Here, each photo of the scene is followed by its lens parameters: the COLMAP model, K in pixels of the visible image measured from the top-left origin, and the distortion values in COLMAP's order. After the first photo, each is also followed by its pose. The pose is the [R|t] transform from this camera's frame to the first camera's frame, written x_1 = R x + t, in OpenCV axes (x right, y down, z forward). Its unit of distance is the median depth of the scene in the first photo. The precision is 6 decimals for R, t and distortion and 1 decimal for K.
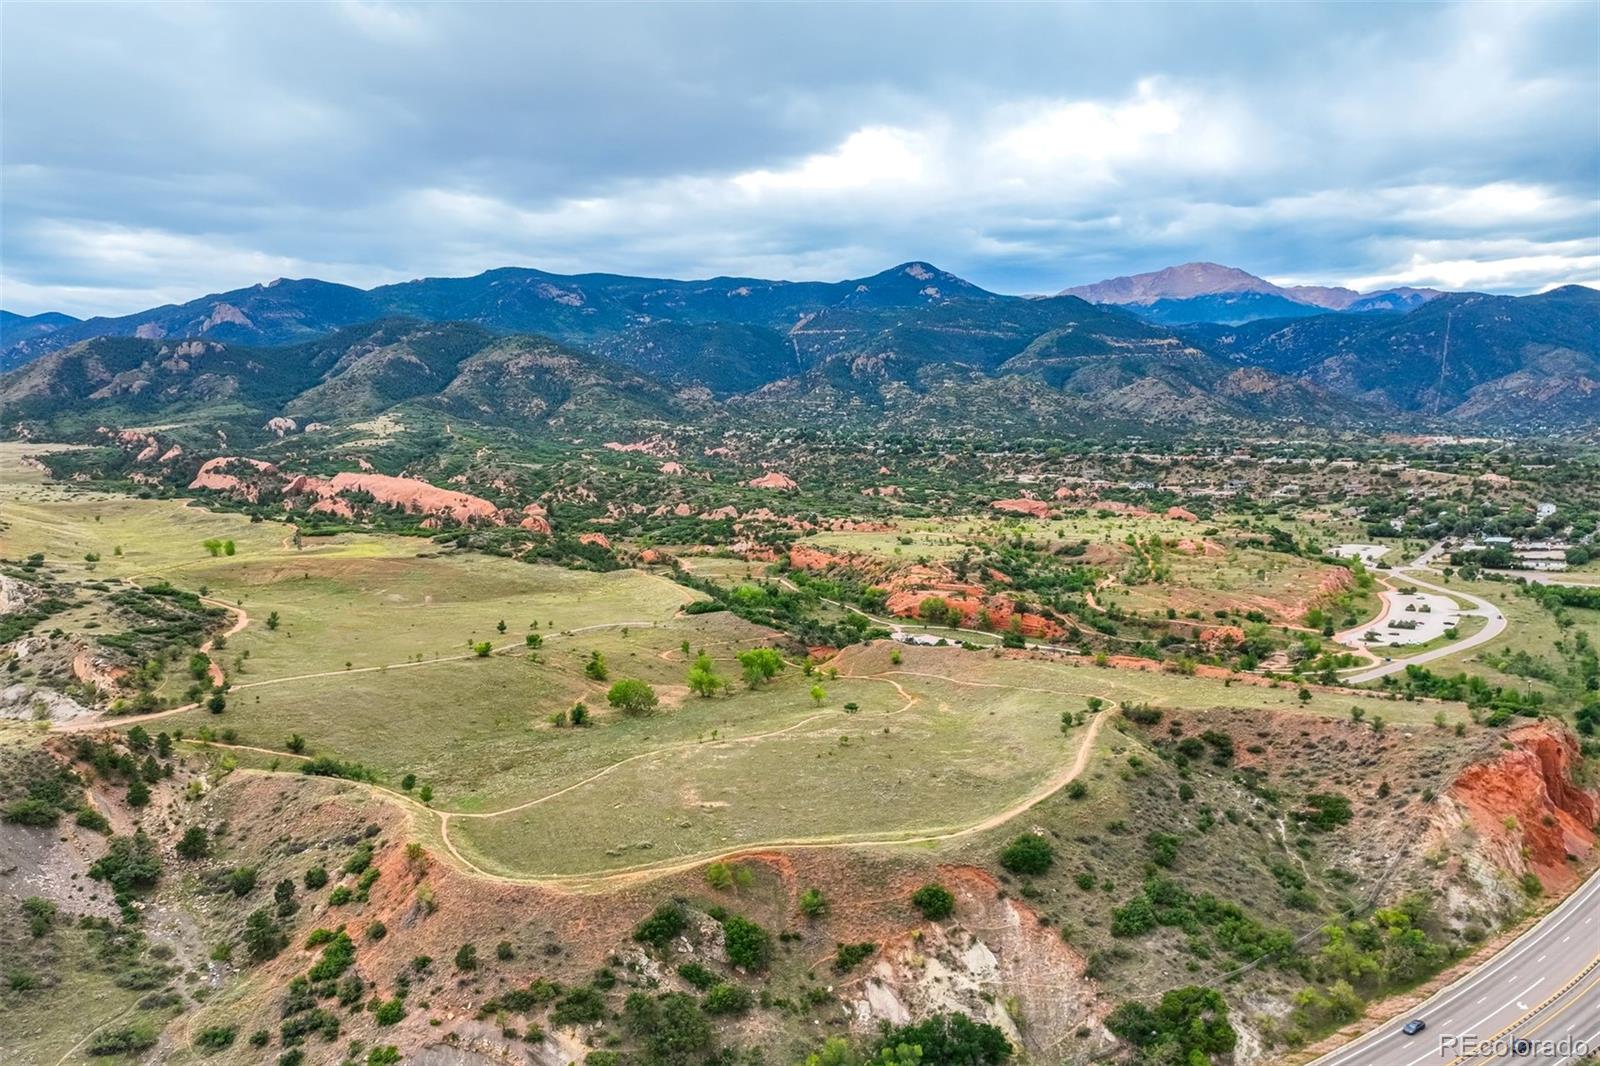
lens RADIAL K [[1104.6, 0, 822.9], [0, 1104.6, 561.3], [0, 0, 1]] dist [0.001142, 0.012418]
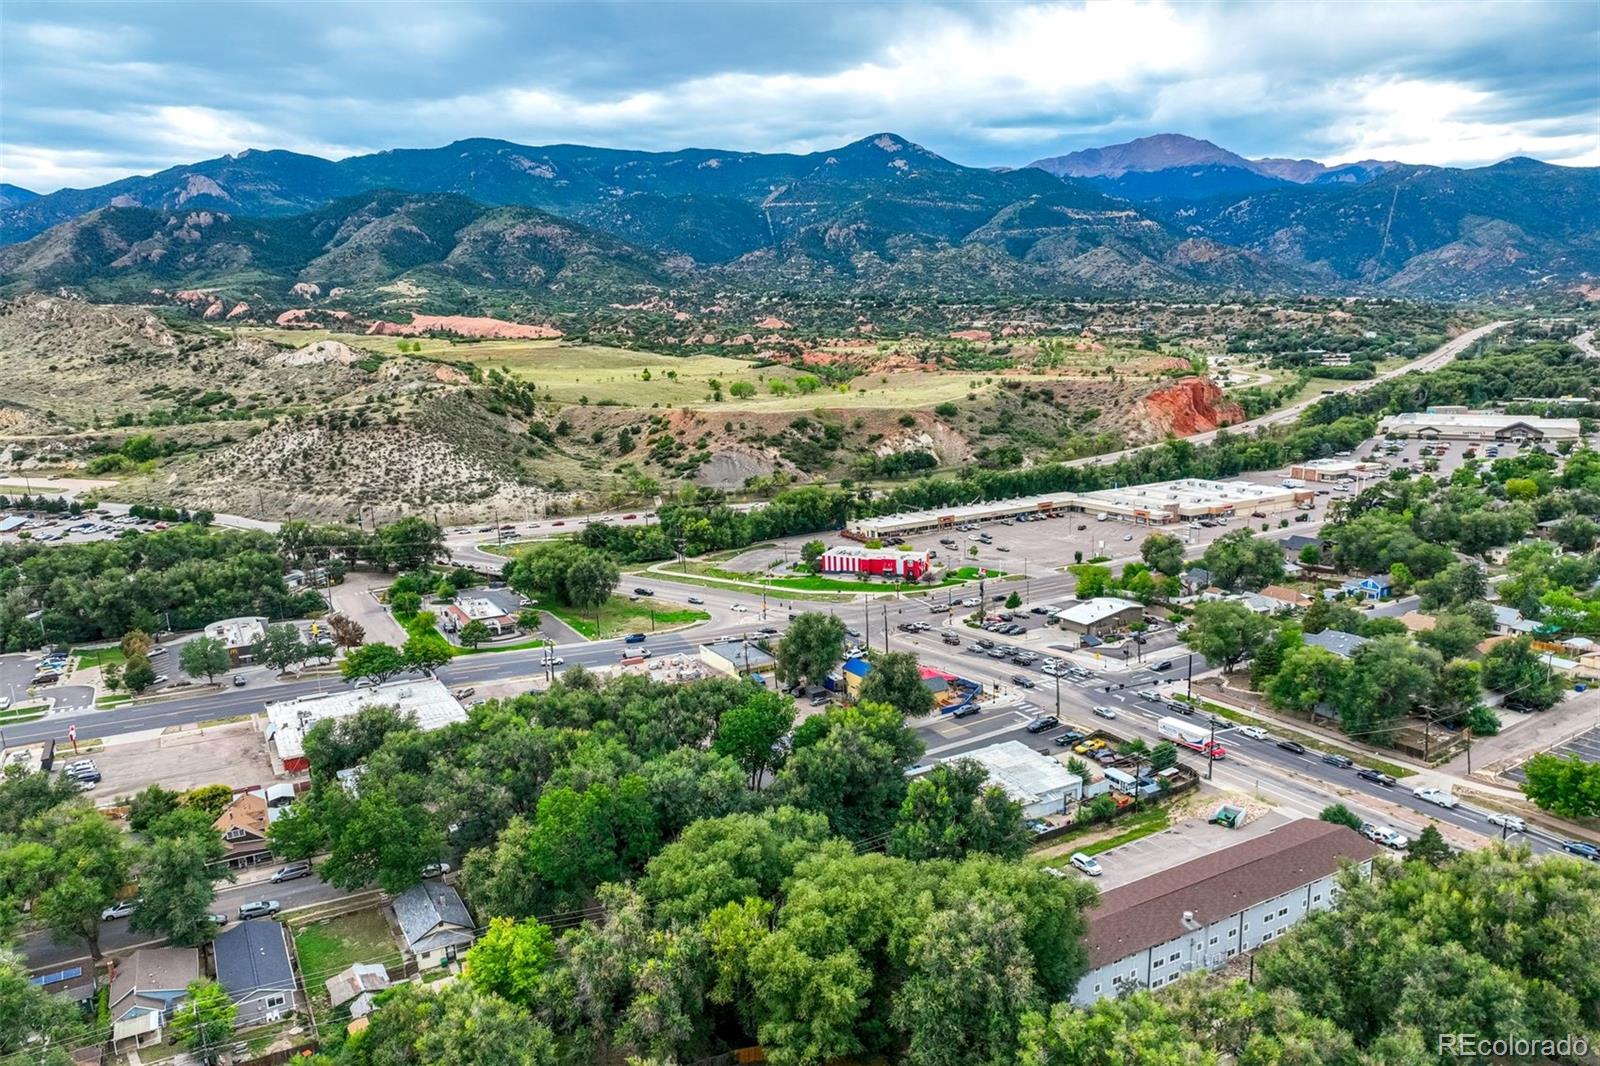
lens RADIAL K [[1104.6, 0, 814.4], [0, 1104.6, 577.5], [0, 0, 1]] dist [0.001142, 0.012418]
pose [[0.999723, -0.007462, 0.022323, -0.013073], [0.004766, 0.992949, 0.118450, 0.029048], [-0.023049, -0.118310, 0.992709, -0.117535]]
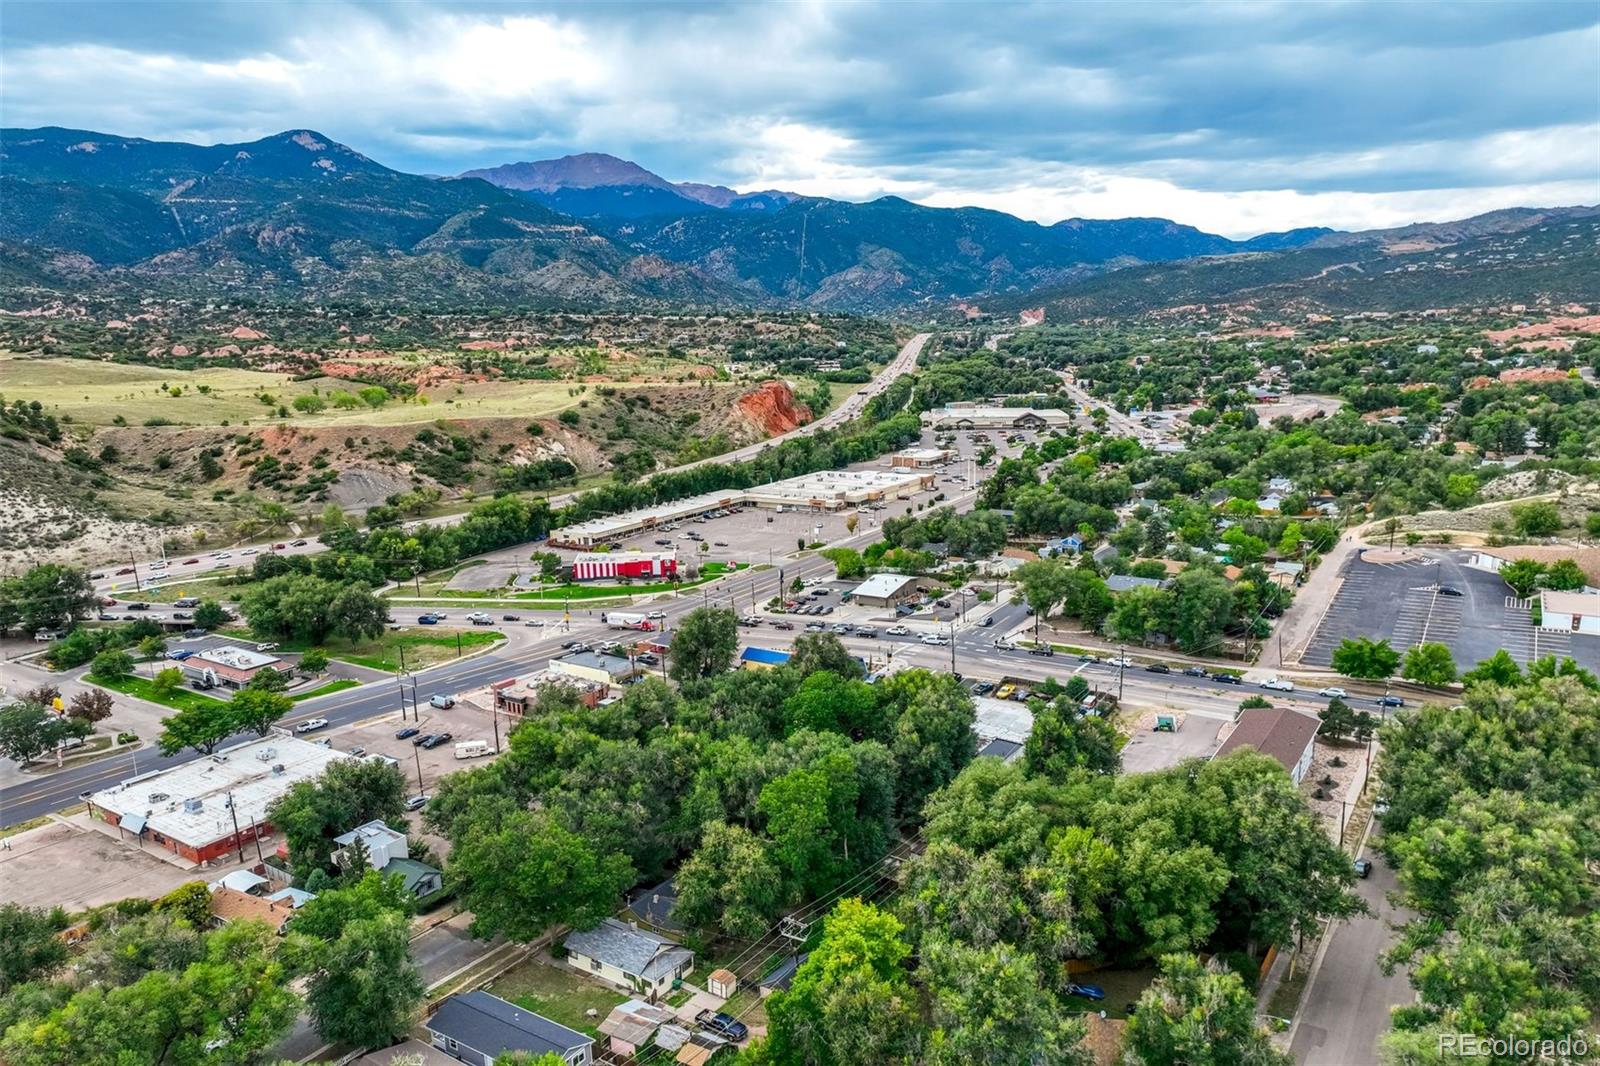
lens RADIAL K [[1104.6, 0, 793.5], [0, 1104.6, 569.7], [0, 0, 1]] dist [0.001142, 0.012418]
pose [[0.882556, -0.099183, 0.459627, -0.043254], [0.051822, 0.992063, 0.114571, 0.029257], [-0.467342, -0.077296, 0.880691, -0.112663]]
